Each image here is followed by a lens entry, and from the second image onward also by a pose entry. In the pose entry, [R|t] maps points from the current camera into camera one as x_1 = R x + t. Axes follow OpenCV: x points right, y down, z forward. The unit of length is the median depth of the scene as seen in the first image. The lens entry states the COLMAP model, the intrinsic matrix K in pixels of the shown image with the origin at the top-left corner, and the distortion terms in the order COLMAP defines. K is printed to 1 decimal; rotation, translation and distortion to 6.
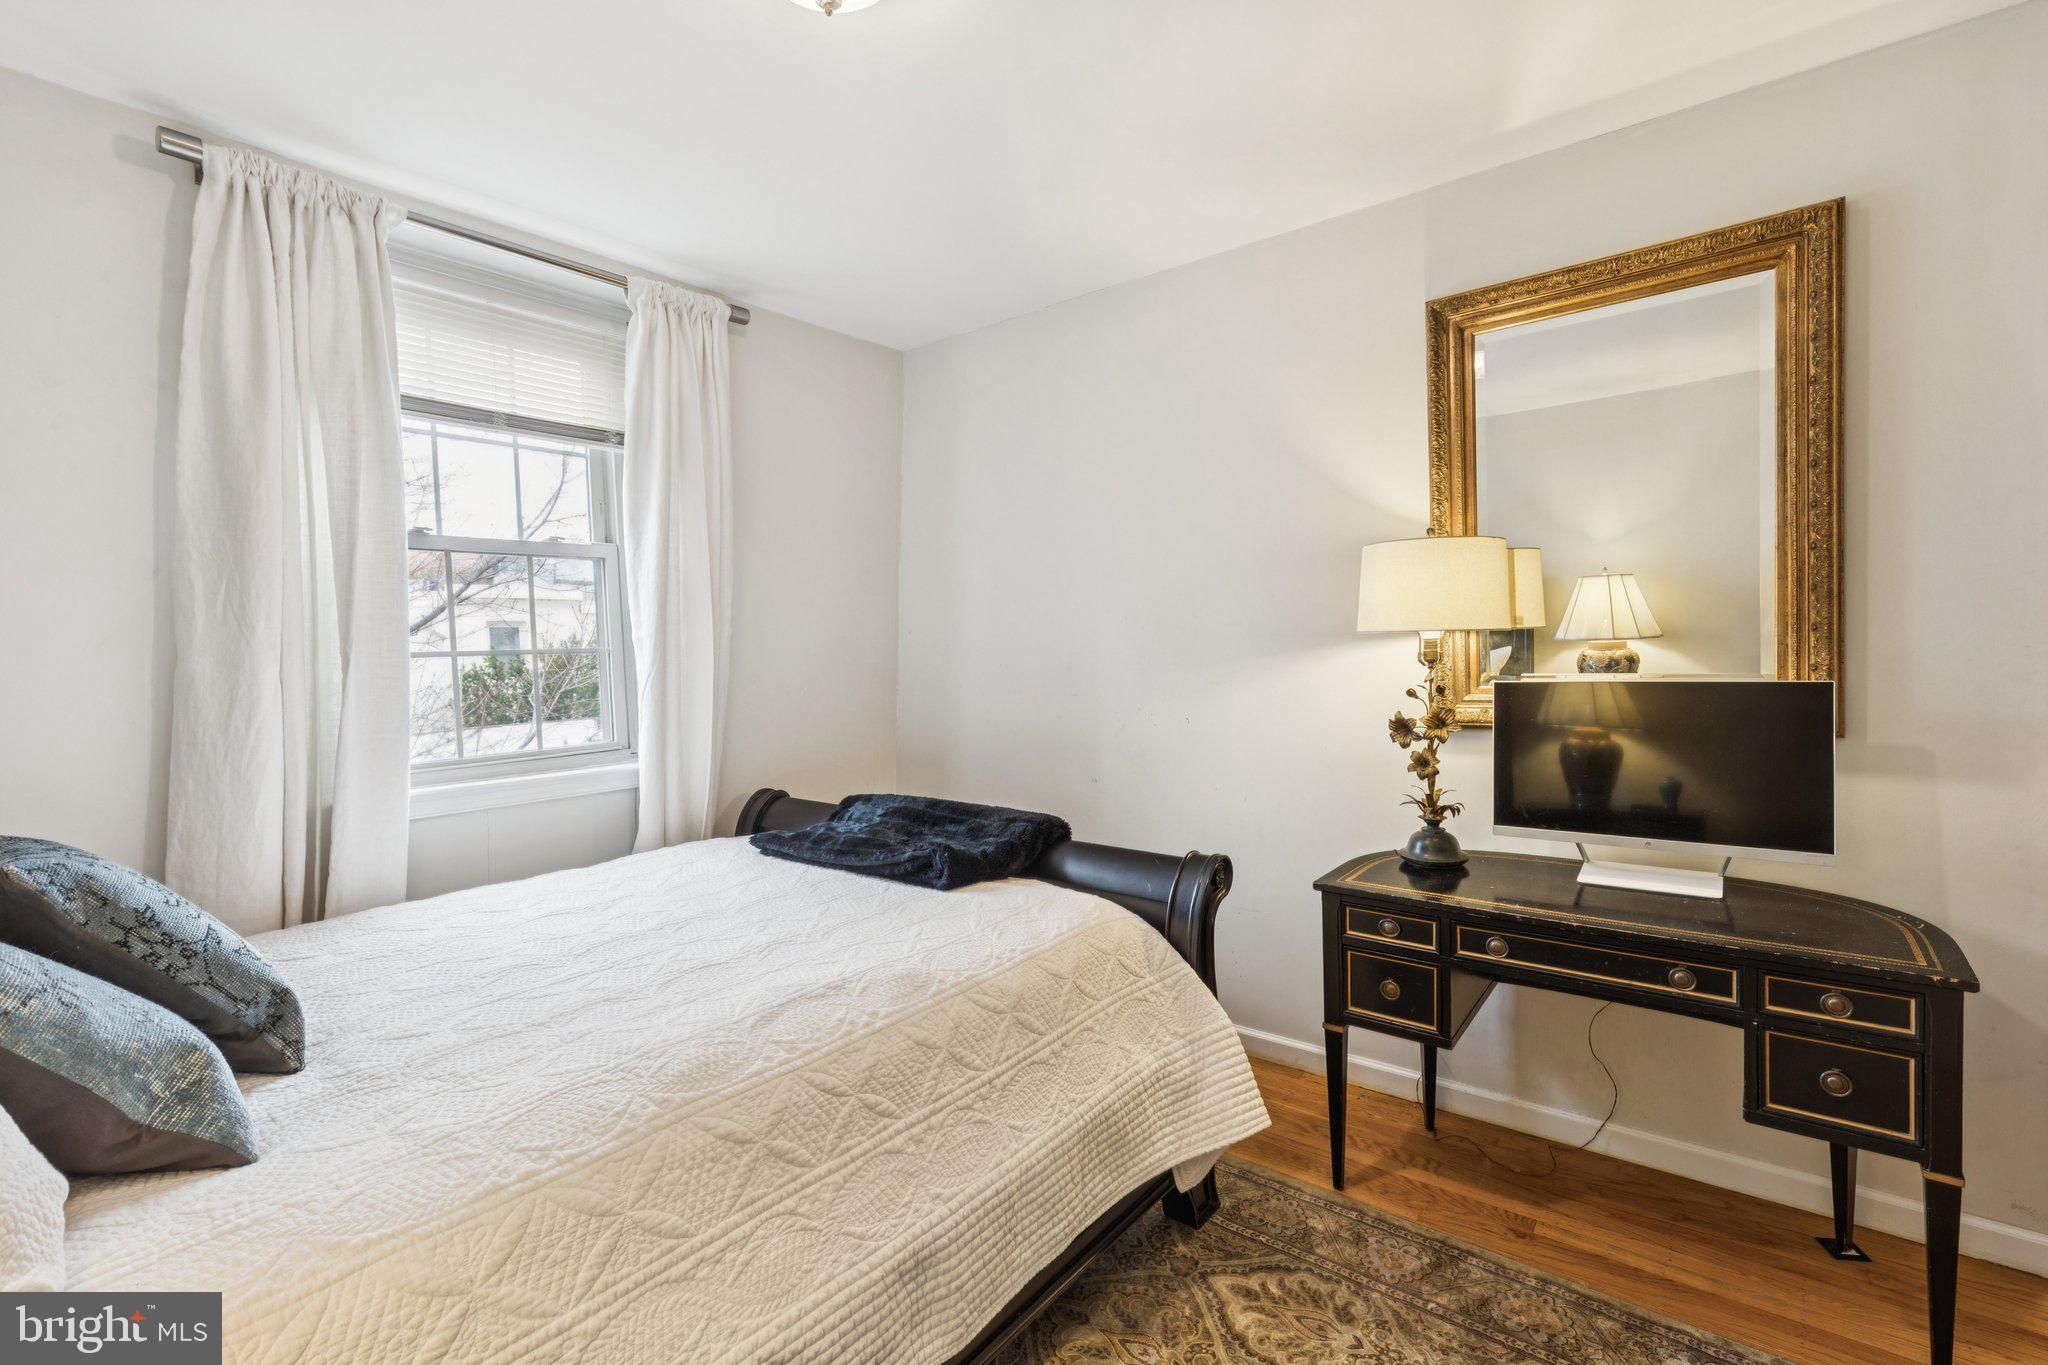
lens RADIAL K [[919.2, 0, 1053.7], [0, 919.2, 654.7], [0, 0, 1]] dist [0.000378, 0.000093]
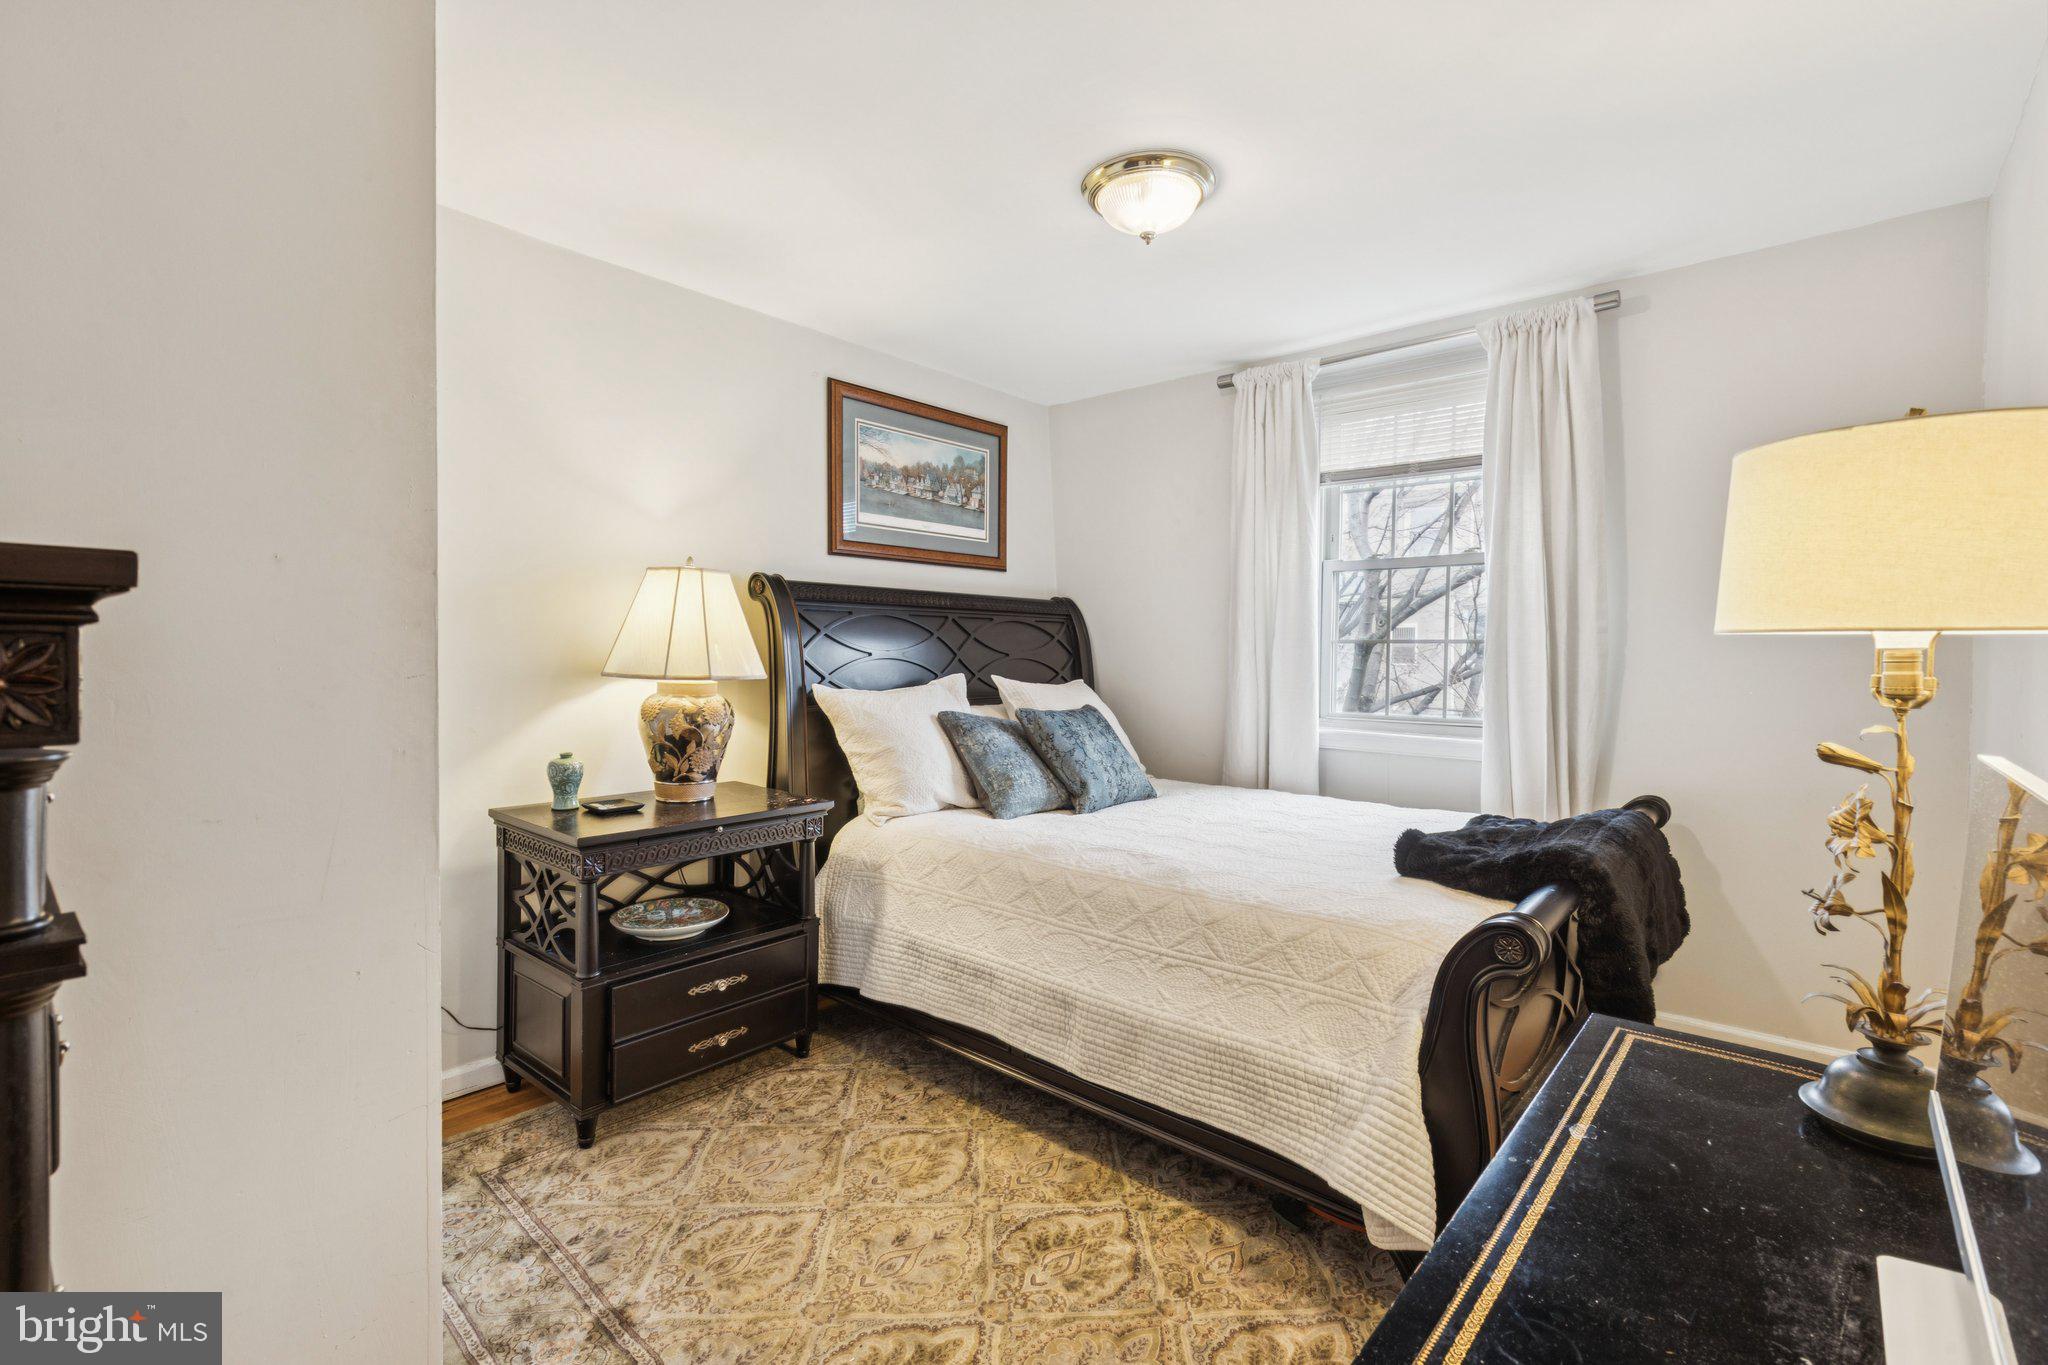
lens RADIAL K [[919.2, 0, 1053.7], [0, 919.2, 654.7], [0, 0, 1]] dist [0.000378, 0.000093]
pose [[-0.039655, 0.030440, -0.998750, 1.007758], [-0.018126, 0.999349, 0.031178, -0.020739], [0.999049, 0.019340, -0.039077, 0.681988]]
